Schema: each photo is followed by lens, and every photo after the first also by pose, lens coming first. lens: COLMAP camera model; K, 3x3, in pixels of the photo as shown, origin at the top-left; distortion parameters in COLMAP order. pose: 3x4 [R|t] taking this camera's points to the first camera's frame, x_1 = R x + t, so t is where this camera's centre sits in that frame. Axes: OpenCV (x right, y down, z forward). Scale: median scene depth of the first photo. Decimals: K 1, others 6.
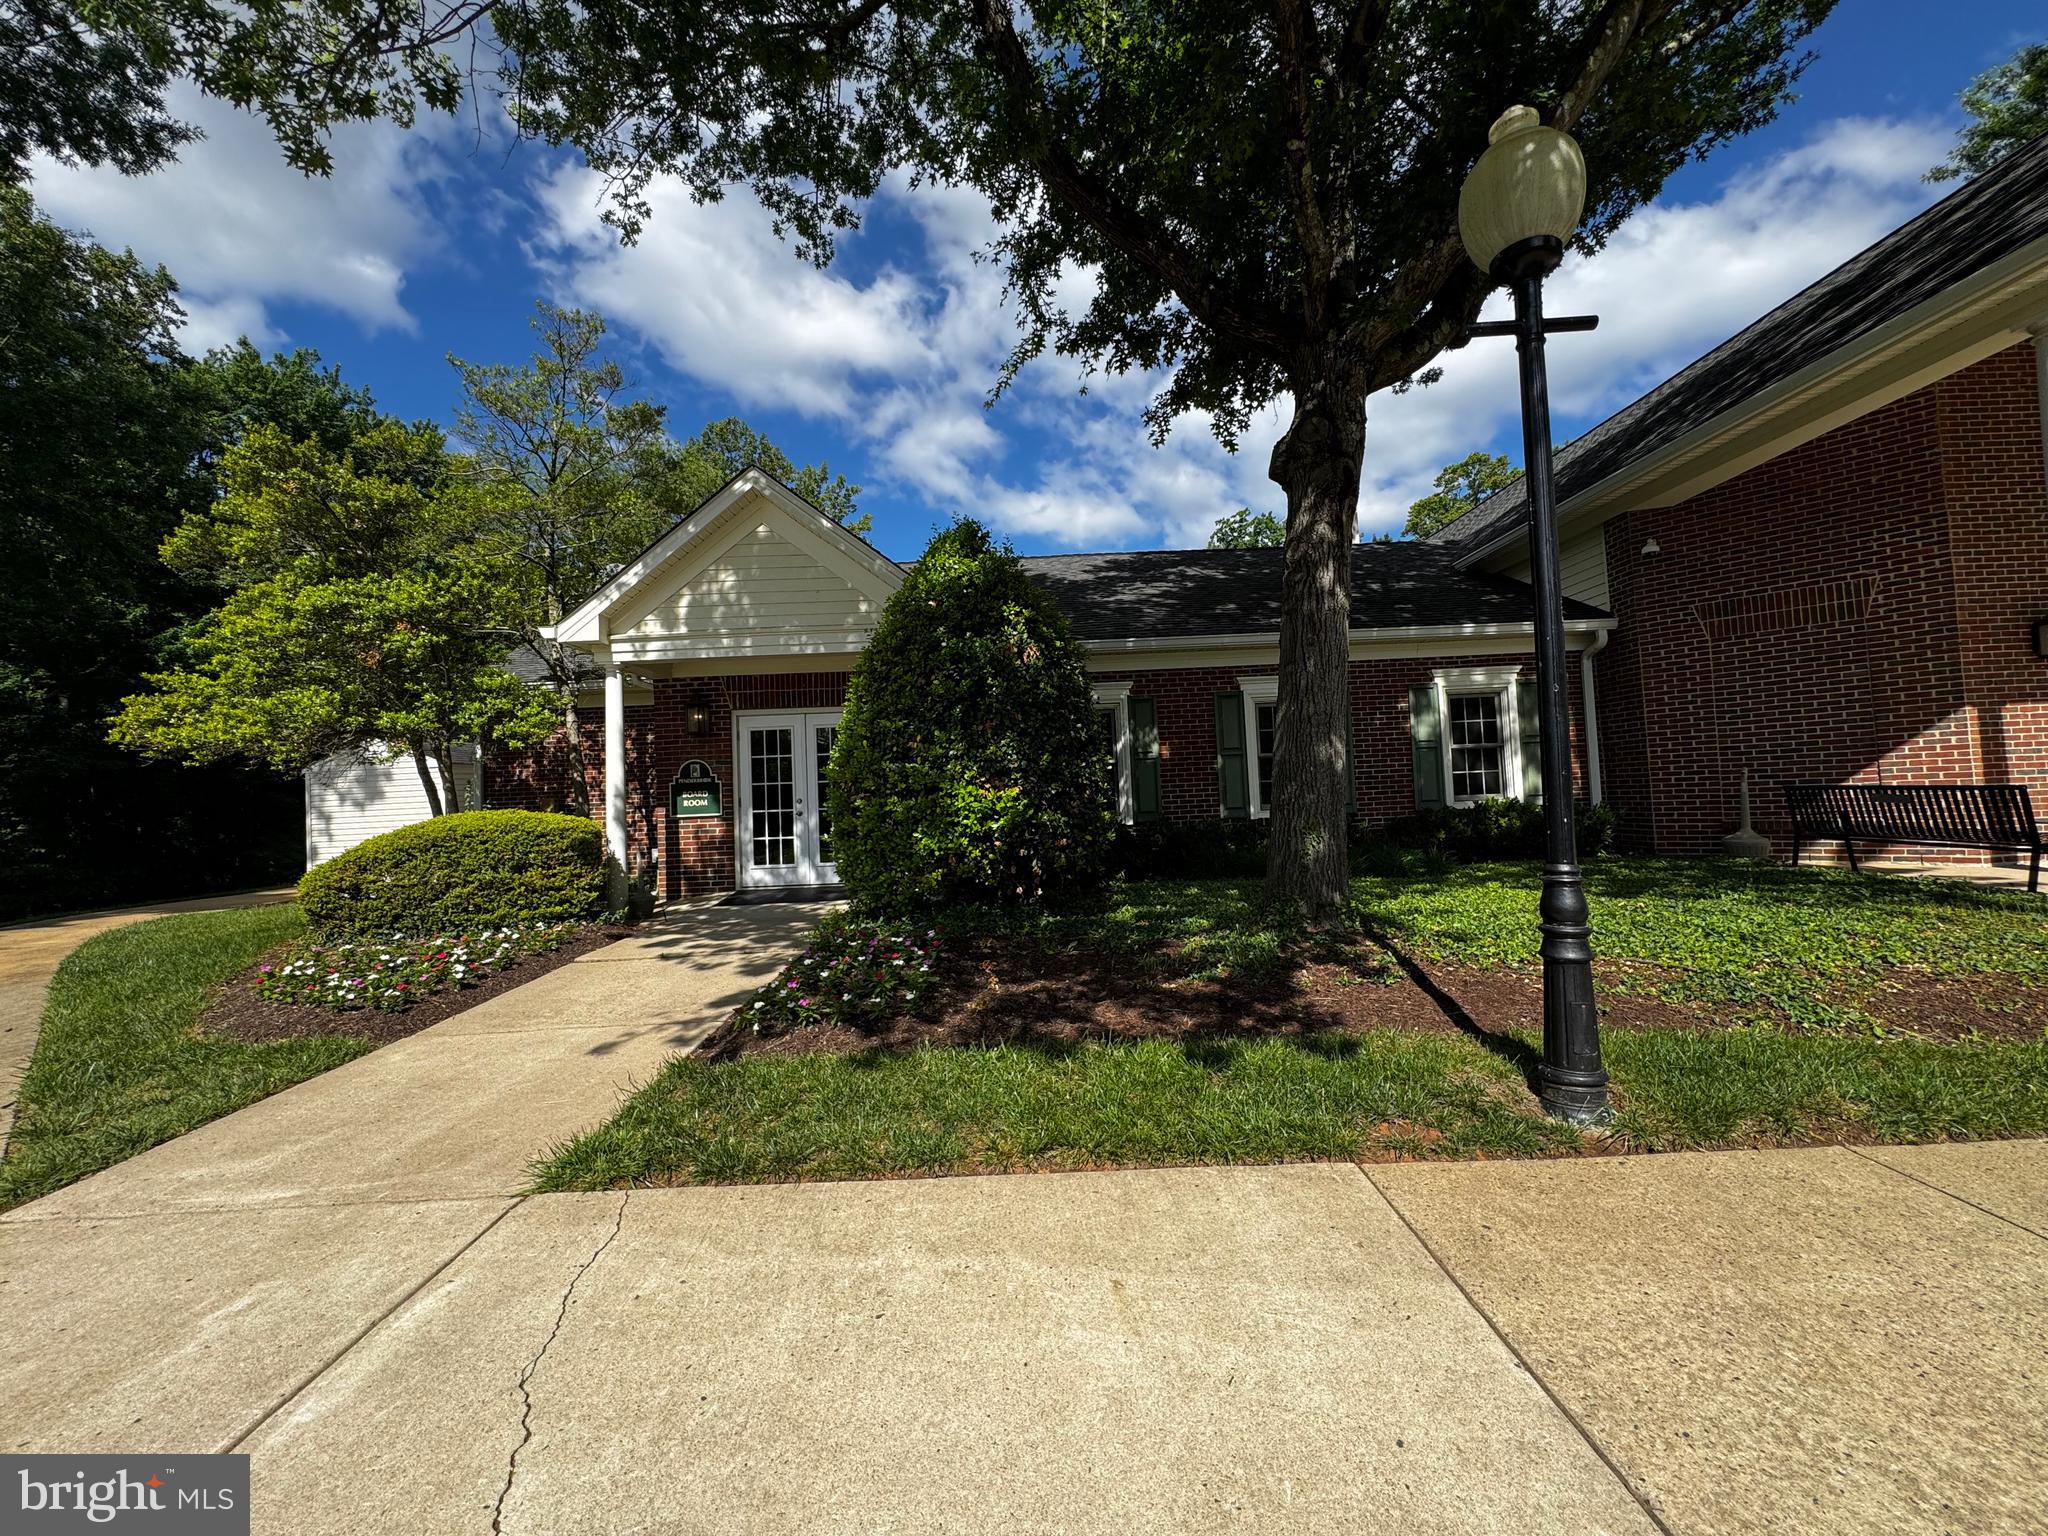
lens RADIAL K [[815.6, 0, 1026.5], [0, 815.6, 761.9], [0, 0, 1]] dist [-0.000264, 0.000567]
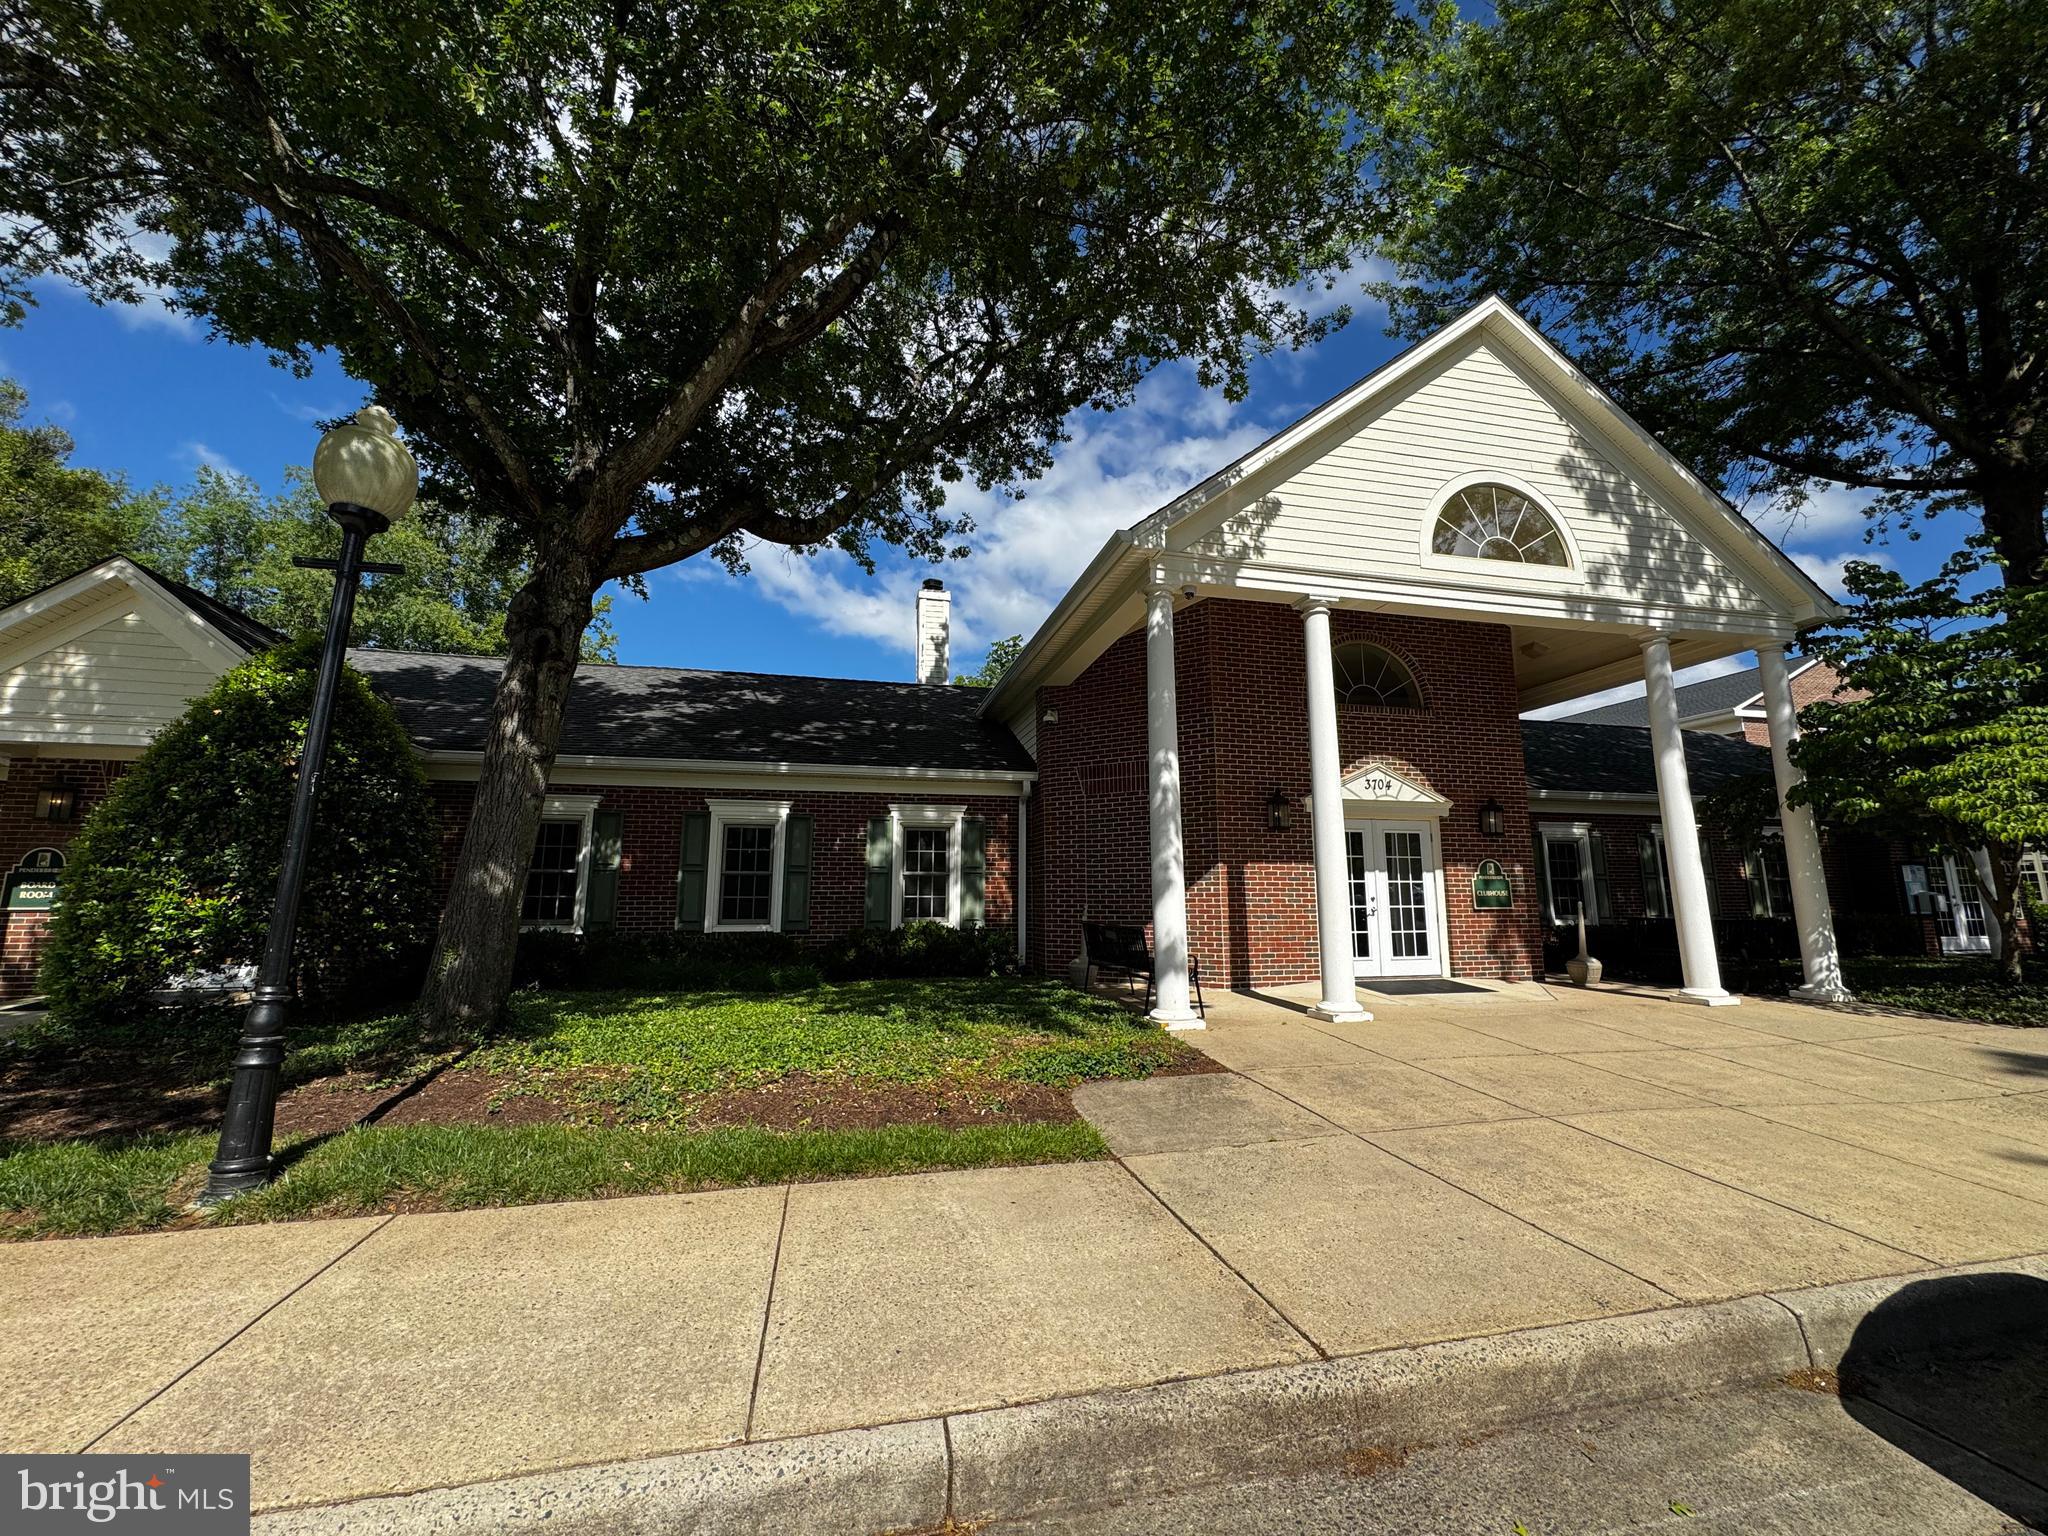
lens RADIAL K [[815.6, 0, 1026.5], [0, 815.6, 761.9], [0, 0, 1]] dist [-0.000264, 0.000567]
pose [[0.972454, 0.079798, 0.219009, 0.527087], [-0.051534, 0.989927, -0.131863, -0.038496], [-0.227325, 0.116944, 0.966772, -0.179680]]
